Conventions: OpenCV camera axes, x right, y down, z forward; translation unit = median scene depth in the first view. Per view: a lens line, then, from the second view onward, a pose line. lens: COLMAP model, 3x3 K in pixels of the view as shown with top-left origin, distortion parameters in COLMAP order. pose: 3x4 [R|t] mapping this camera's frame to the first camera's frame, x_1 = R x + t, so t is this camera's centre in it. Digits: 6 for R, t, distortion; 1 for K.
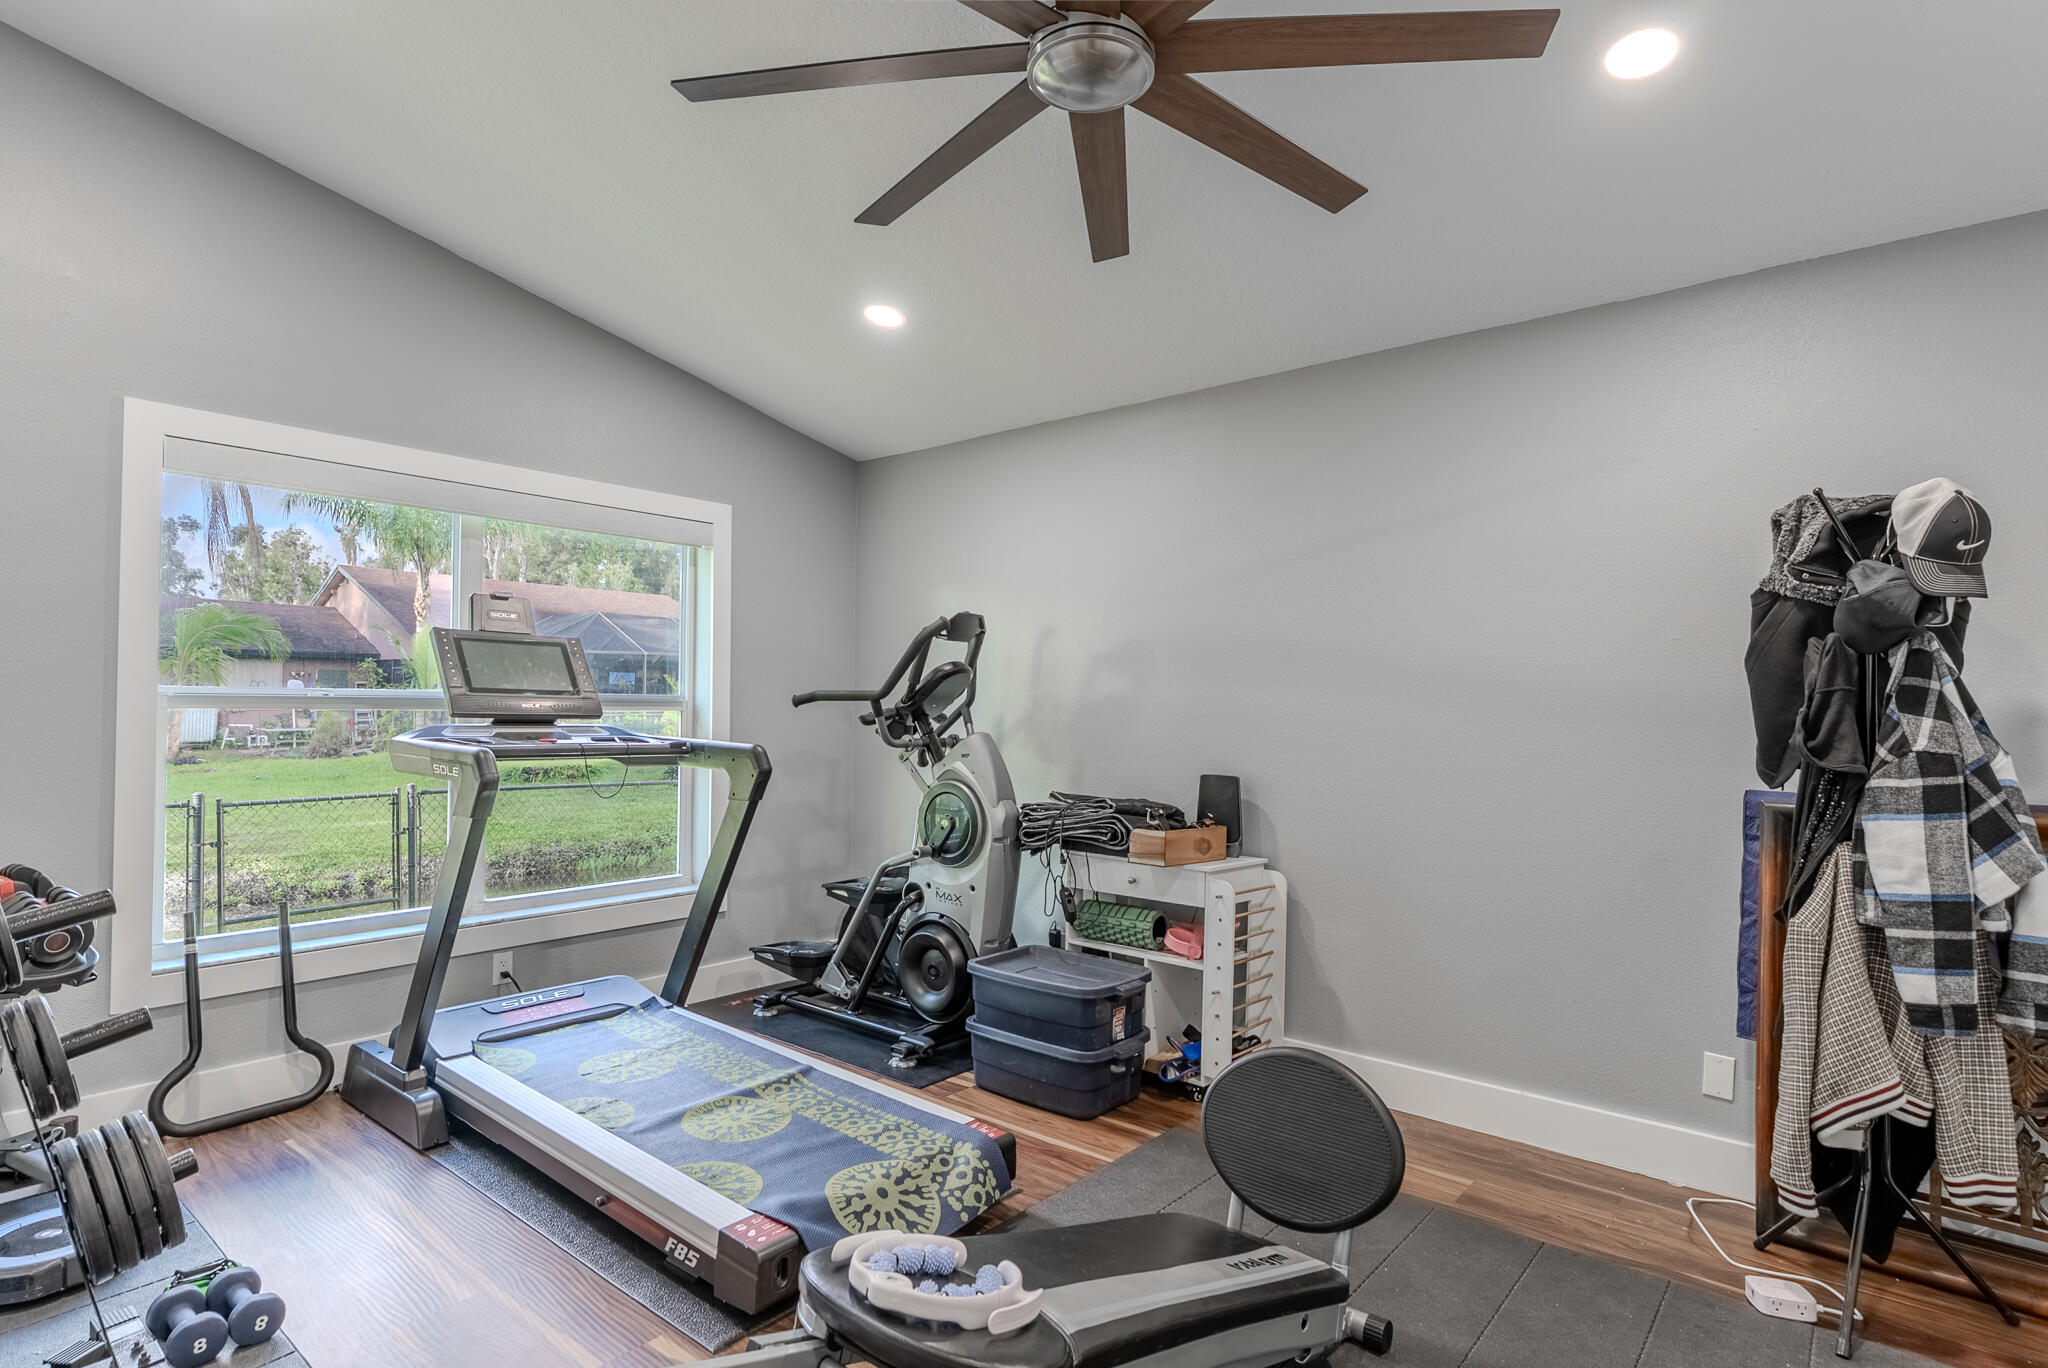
lens RADIAL K [[1035.4, 0, 1016.2], [0, 1035.4, 688.1], [0, 0, 1]] dist [0.000072, -0.000360]
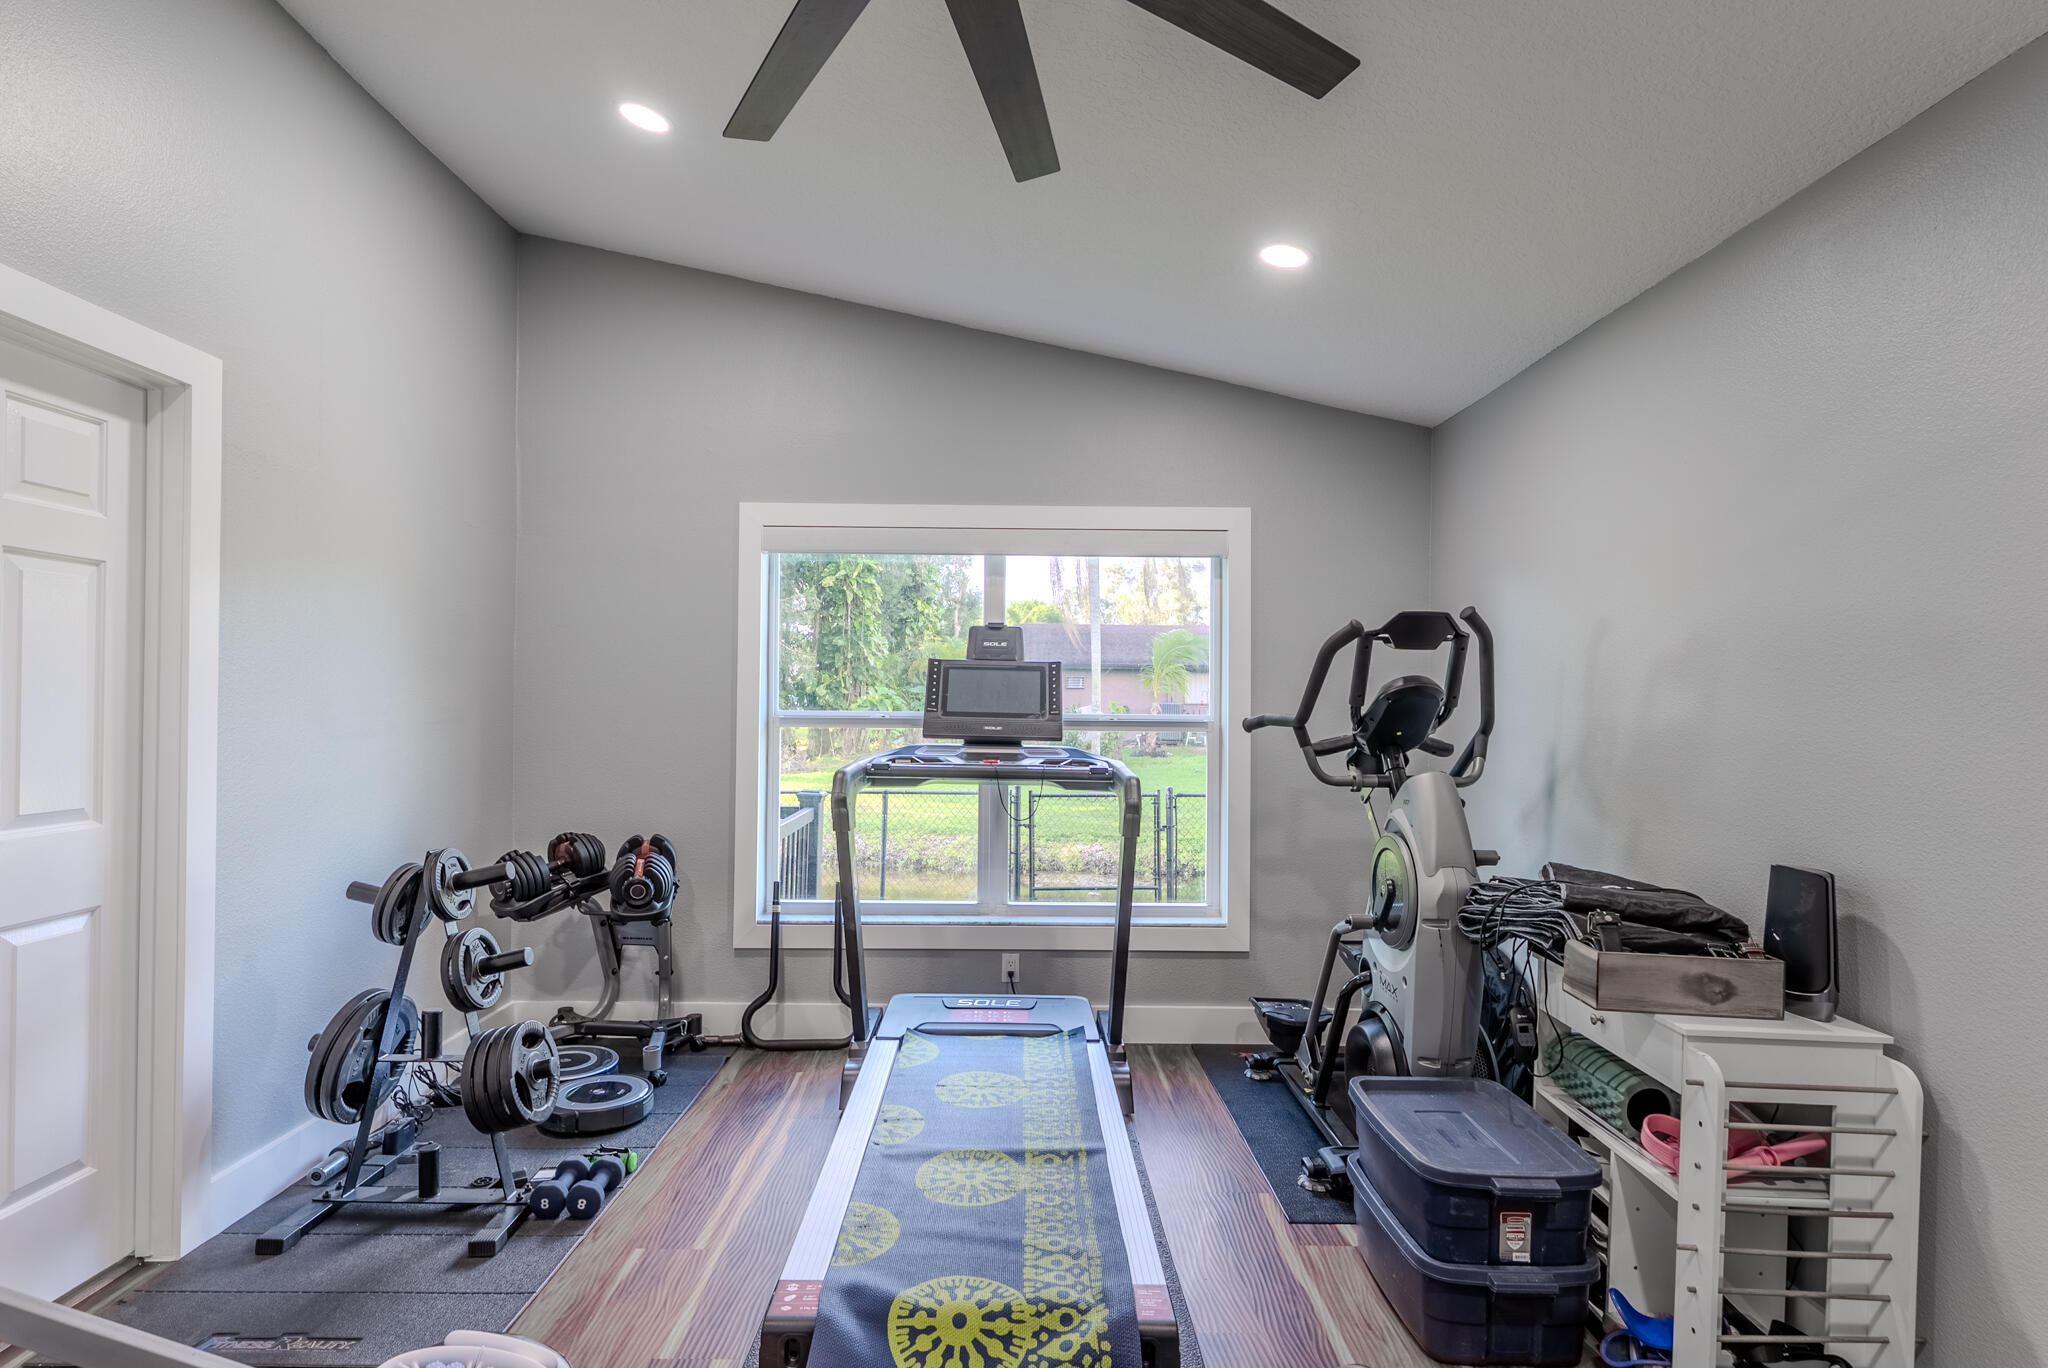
lens RADIAL K [[1035.4, 0, 1016.2], [0, 1035.4, 688.1], [0, 0, 1]] dist [0.000072, -0.000360]
pose [[0.652321, -0.013123, -0.757829, 0.374355], [0.010051, 0.999912, -0.008664, -0.015312], [0.757876, -0.001965, 0.652395, 0.328795]]
